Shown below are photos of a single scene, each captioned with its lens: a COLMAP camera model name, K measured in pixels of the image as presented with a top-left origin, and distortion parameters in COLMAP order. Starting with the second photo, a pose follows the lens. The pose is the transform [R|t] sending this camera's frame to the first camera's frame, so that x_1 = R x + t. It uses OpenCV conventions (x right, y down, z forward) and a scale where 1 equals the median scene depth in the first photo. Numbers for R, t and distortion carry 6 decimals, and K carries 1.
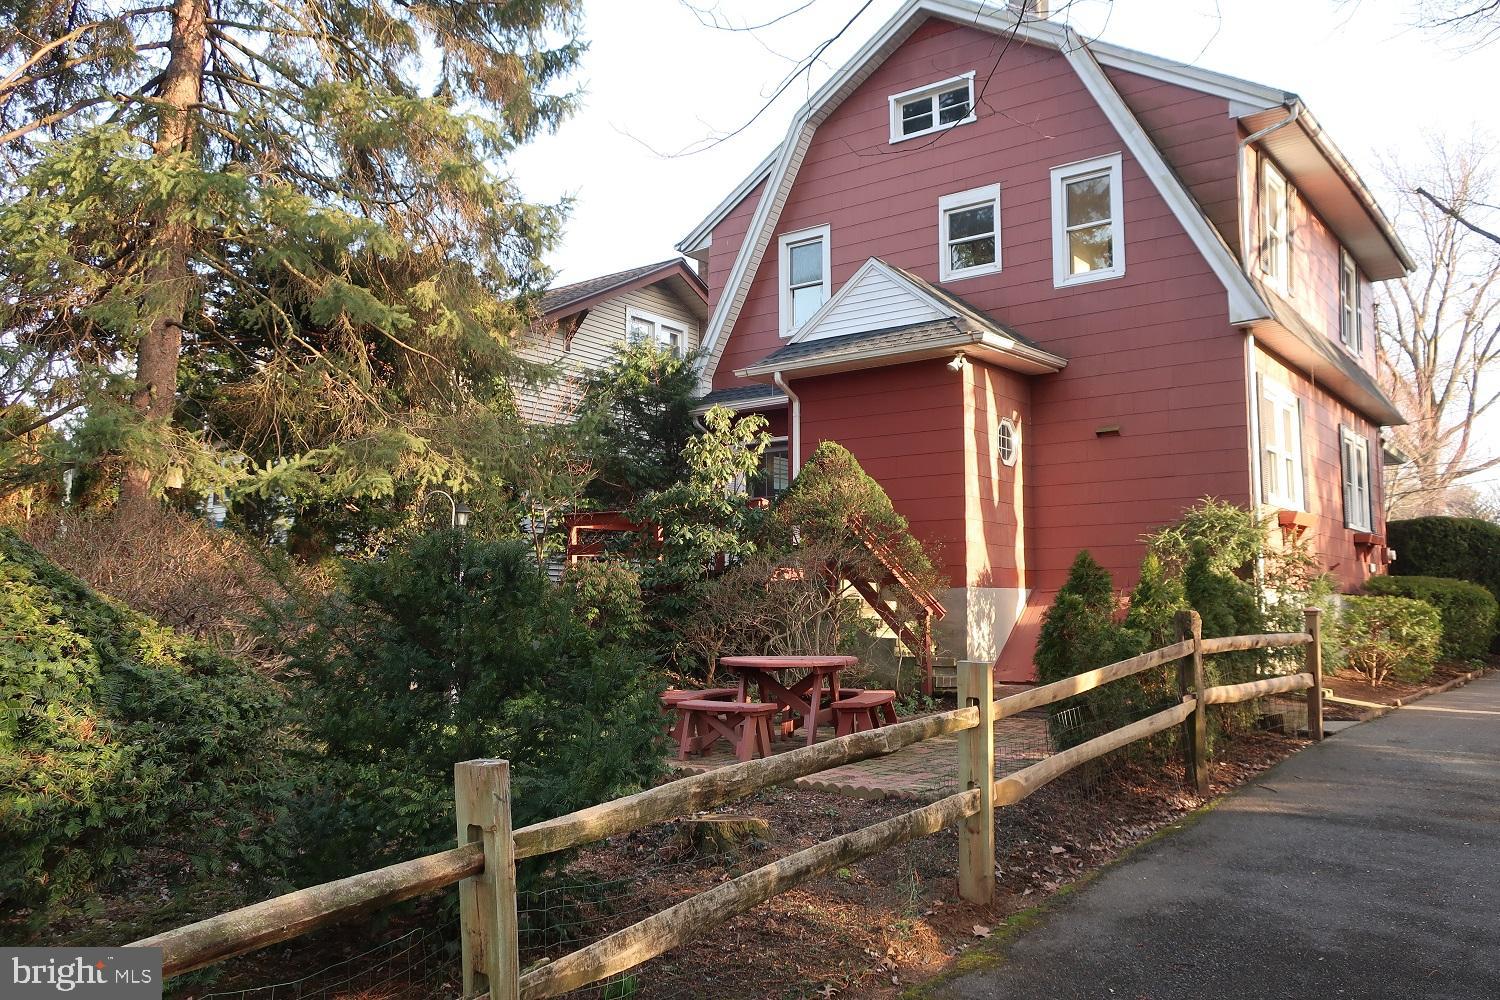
lens RADIAL K [[1194.3, 0, 755.6], [0, 1194.3, 503.5], [0, 0, 1]] dist [0.023701, 0.002016]
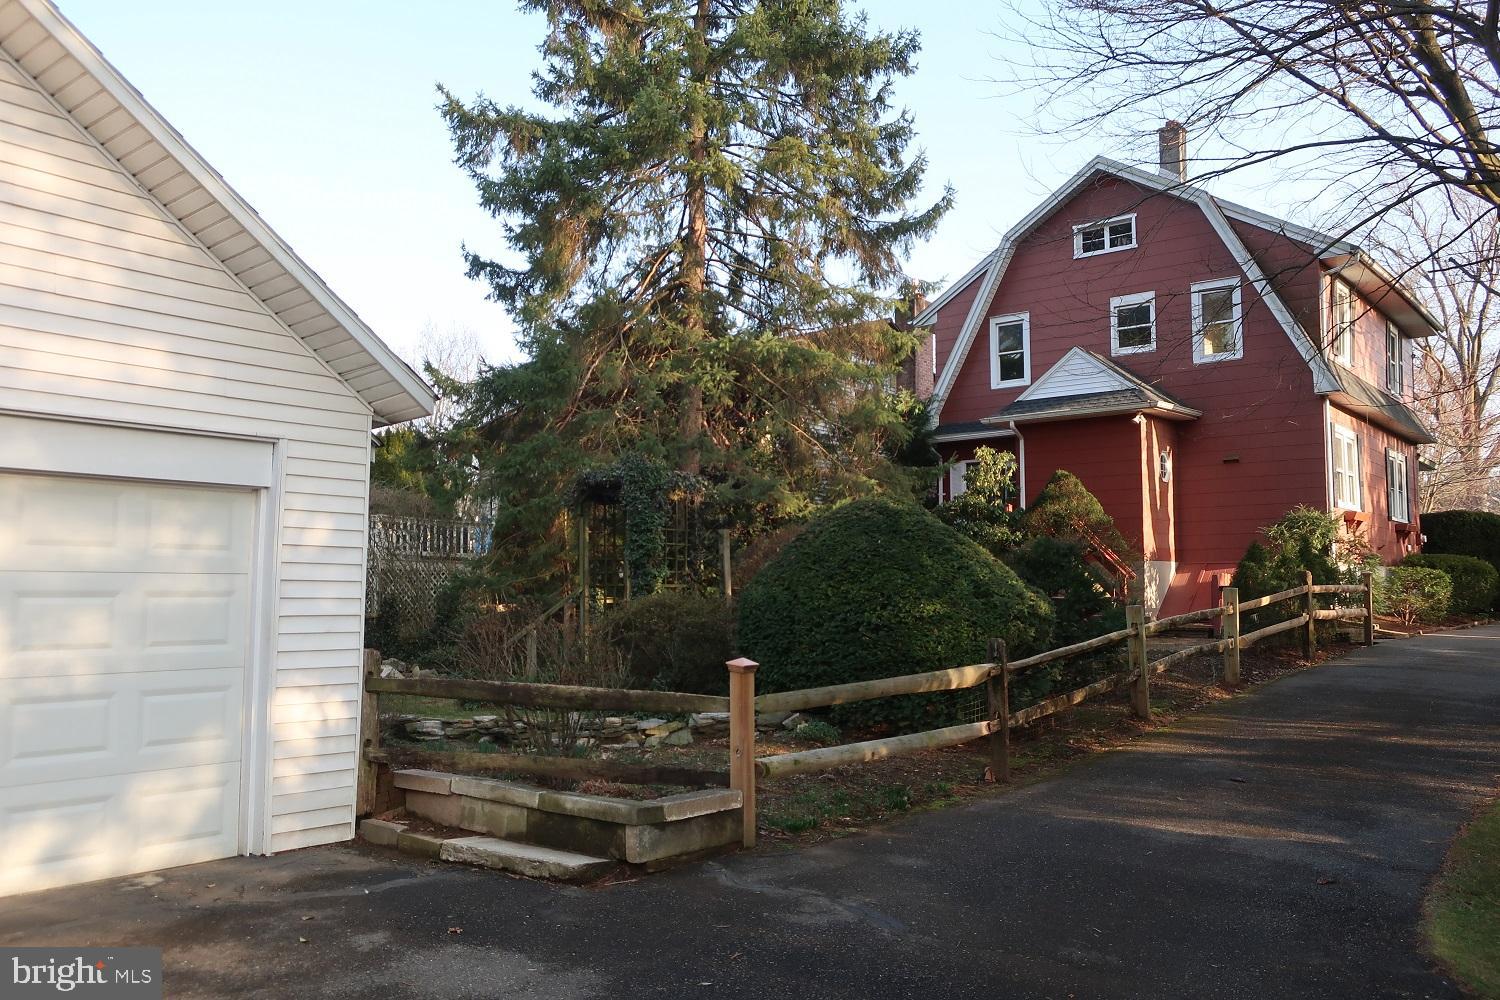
lens RADIAL K [[1194.3, 0, 749.1], [0, 1194.3, 506.0], [0, 0, 1]] dist [0.023701, 0.002016]
pose [[0.999348, -0.000873, -0.036089, -0.251332], [0.001576, 0.999810, 0.019449, -0.029755], [0.036065, -0.019493, 0.999159, -0.524451]]
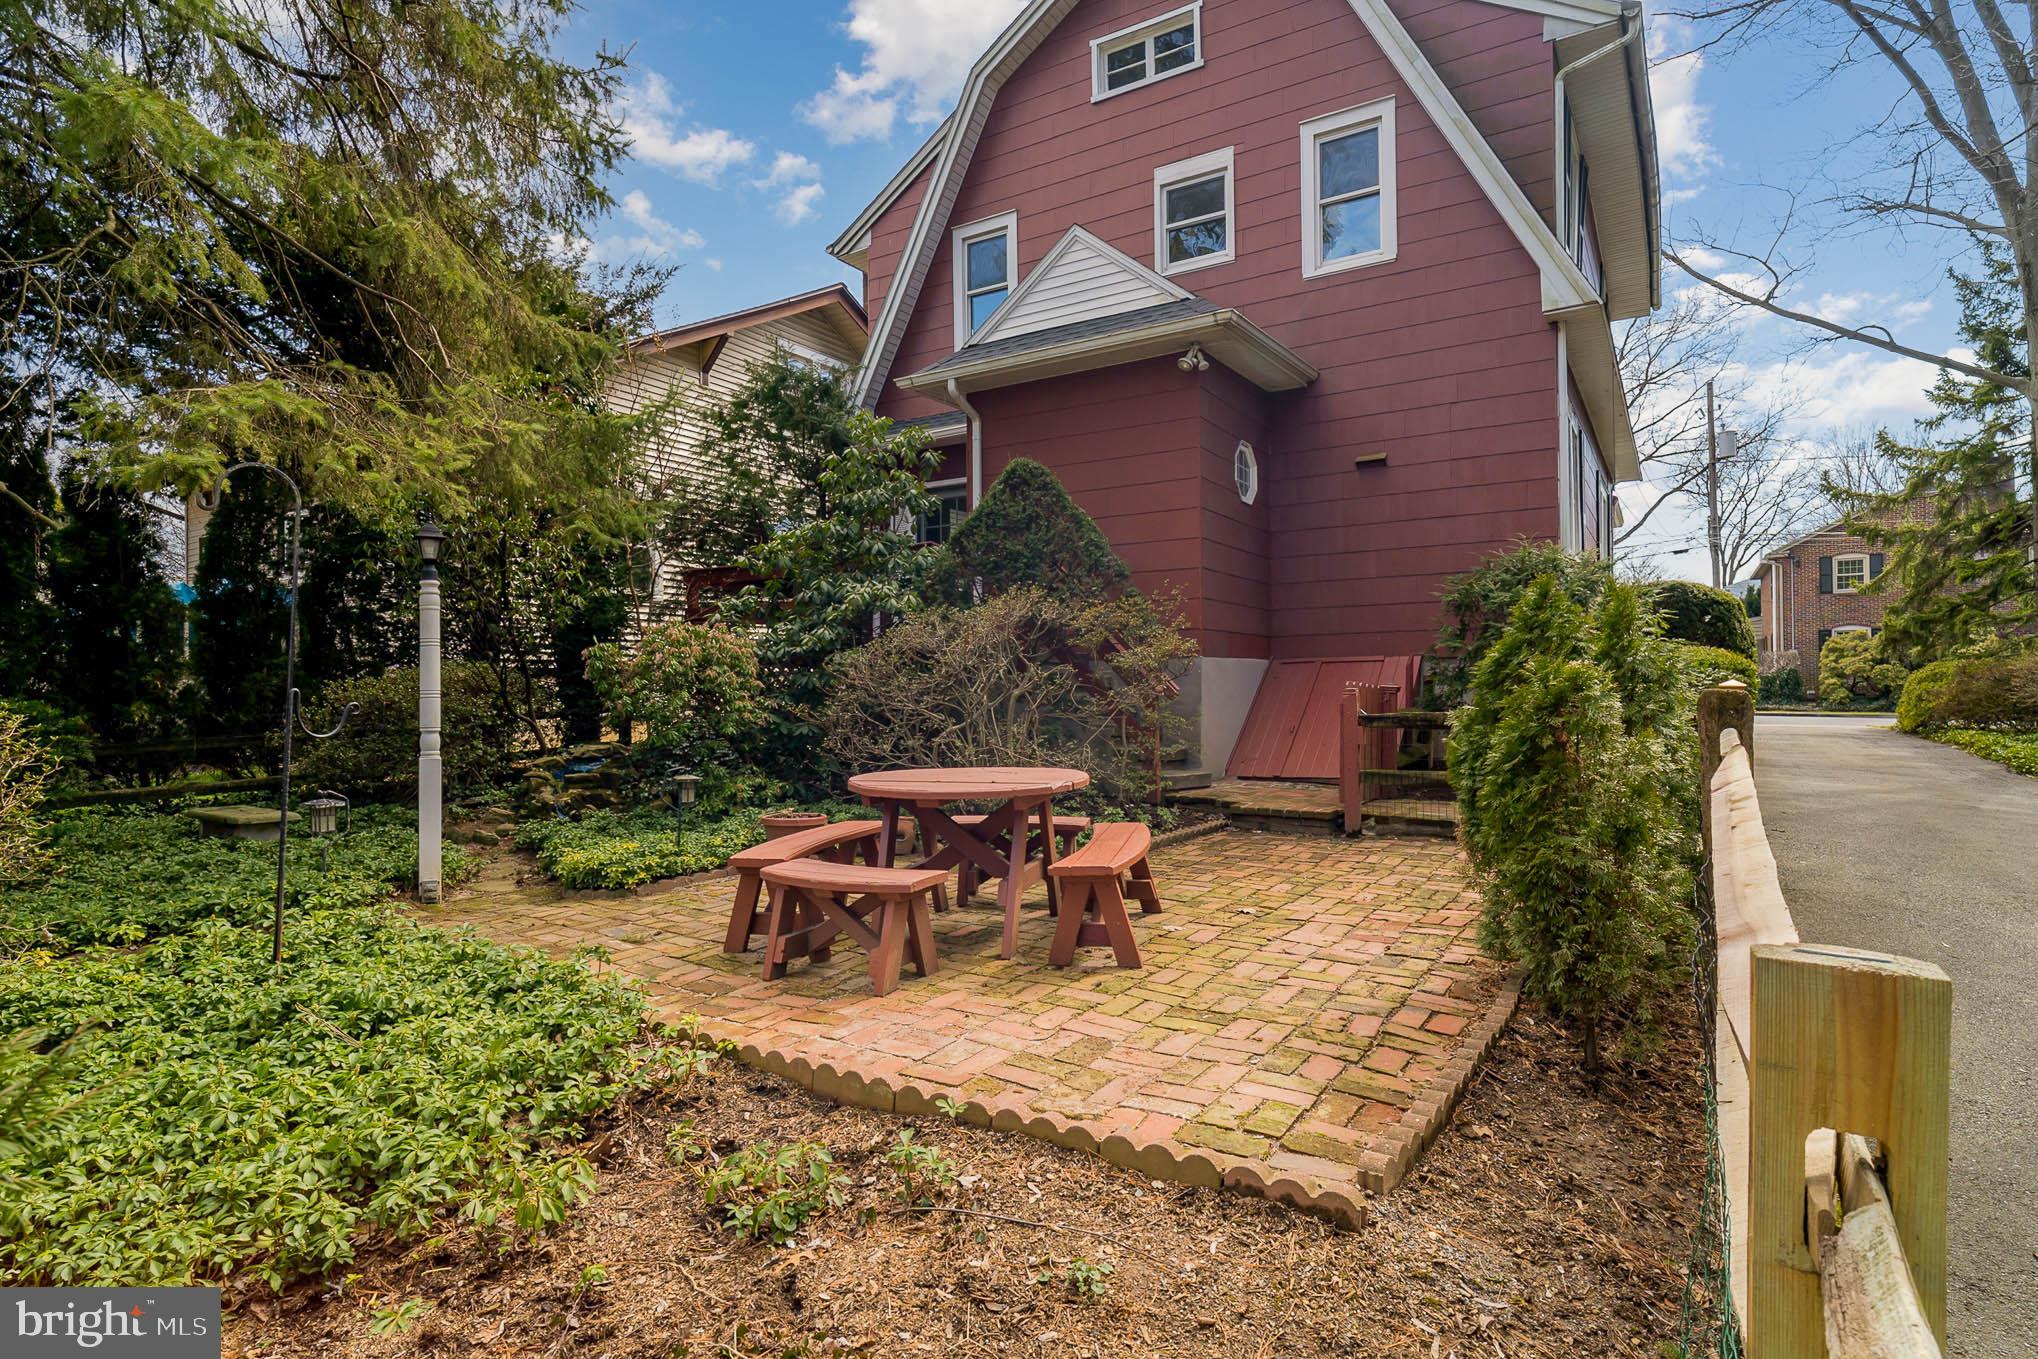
lens RADIAL K [[1058.2, 0, 1027.6], [0, 1058.2, 685.7], [0, 0, 1]] dist [0.013572, 0.000948]
pose [[0.996306, -0.007877, 0.085517, 0.007005], [0.000267, 0.996065, 0.088631, 0.023868], [-0.085879, -0.088281, 0.992387, 0.292372]]
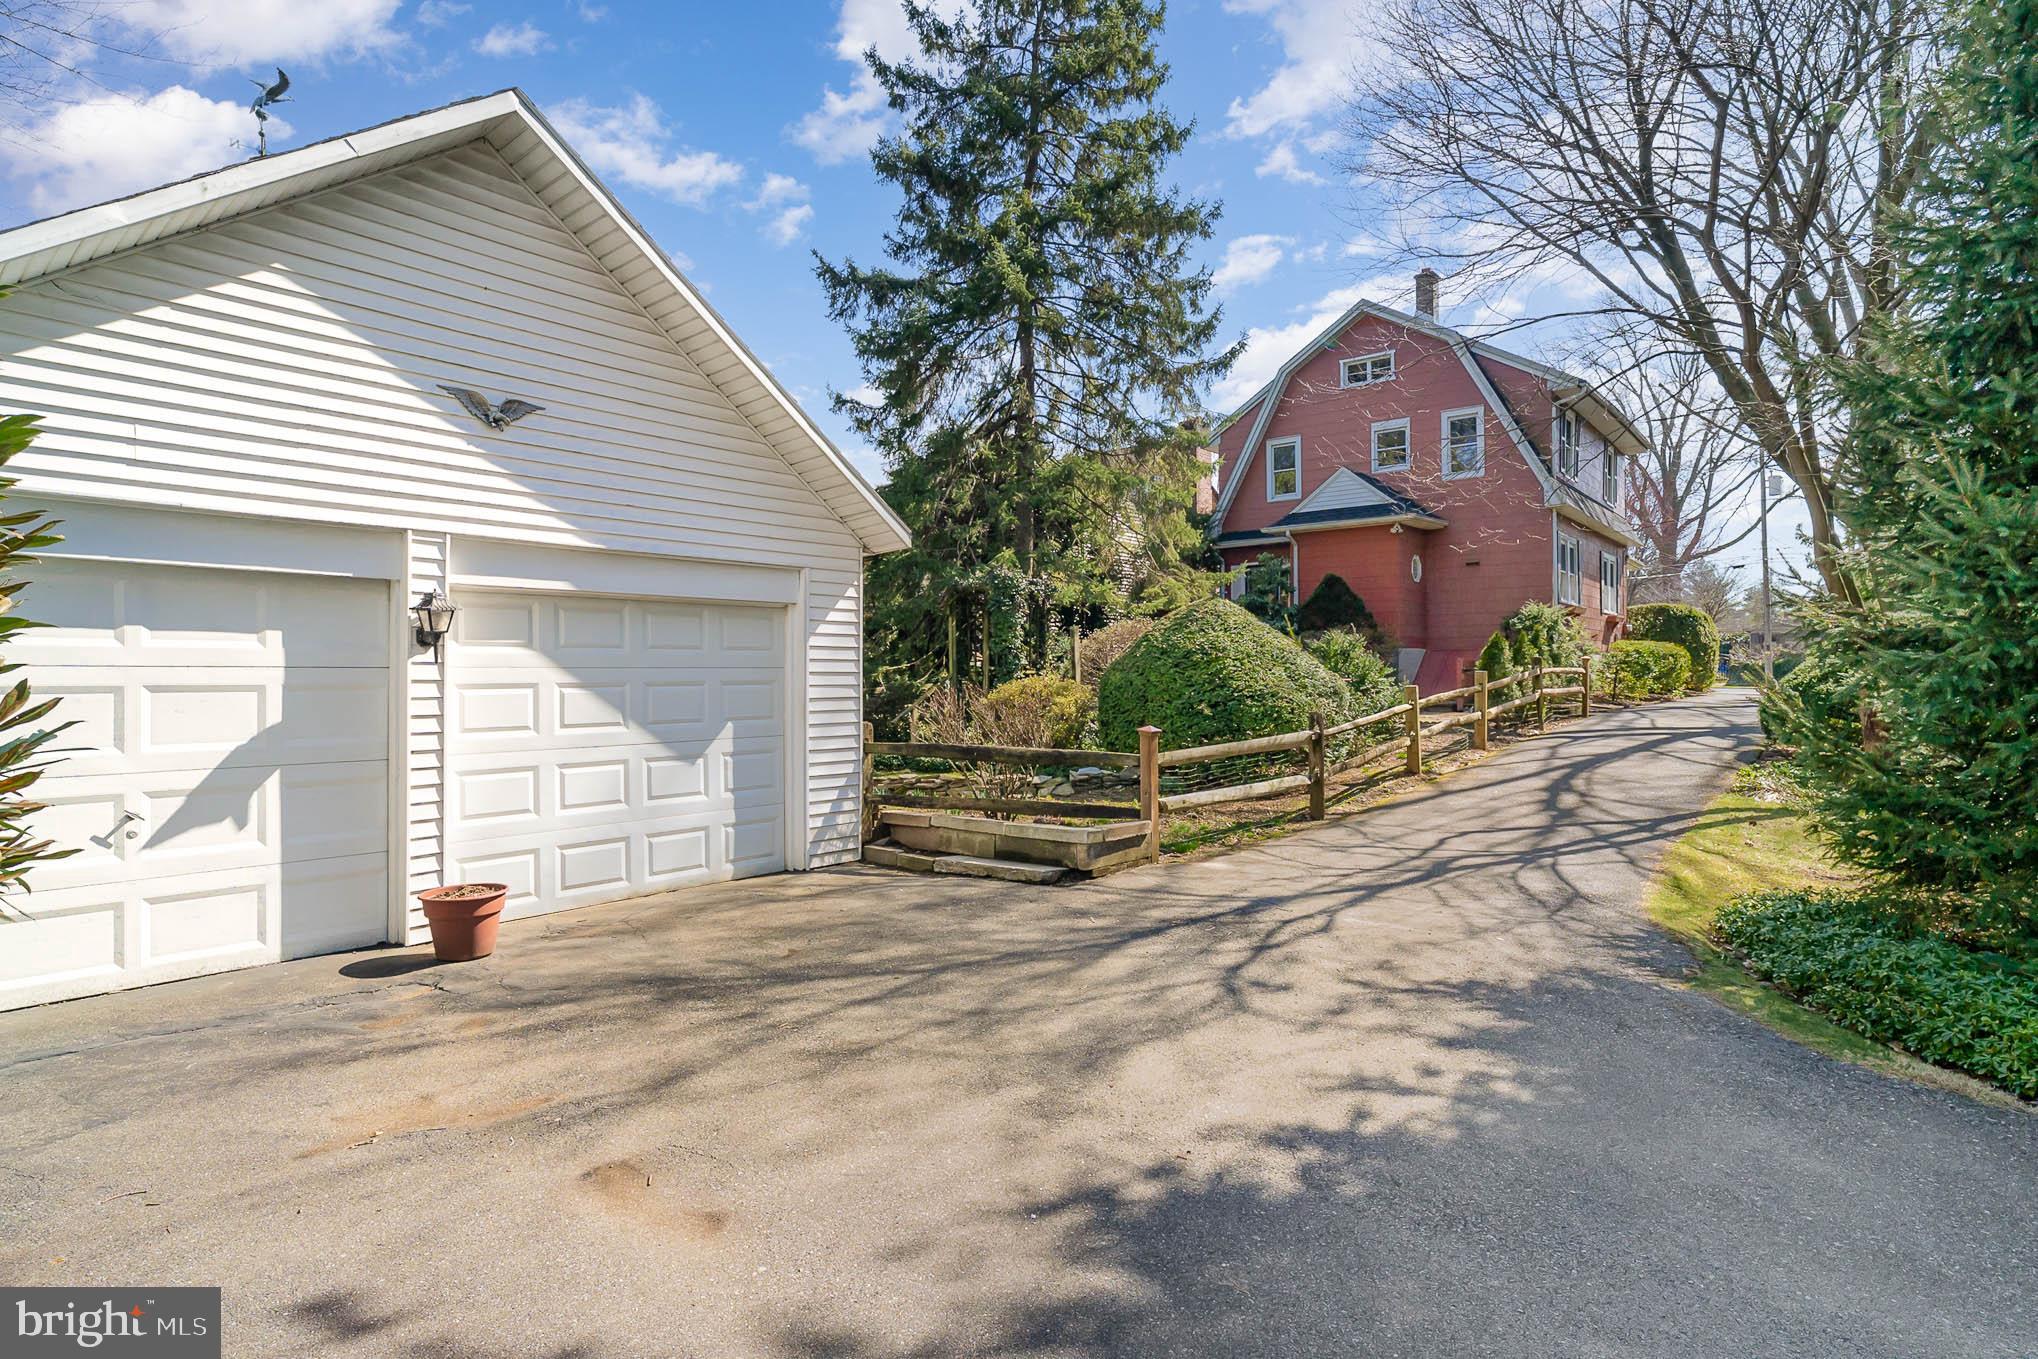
lens RADIAL K [[1058.2, 0, 1028.9], [0, 1058.2, 675.2], [0, 0, 1]] dist [0.013572, 0.000948]
pose [[0.999382, -0.005462, -0.034728, -0.304637], [0.008598, 0.995833, 0.090794, -0.038469], [0.034088, -0.091037, 0.995264, -0.605608]]
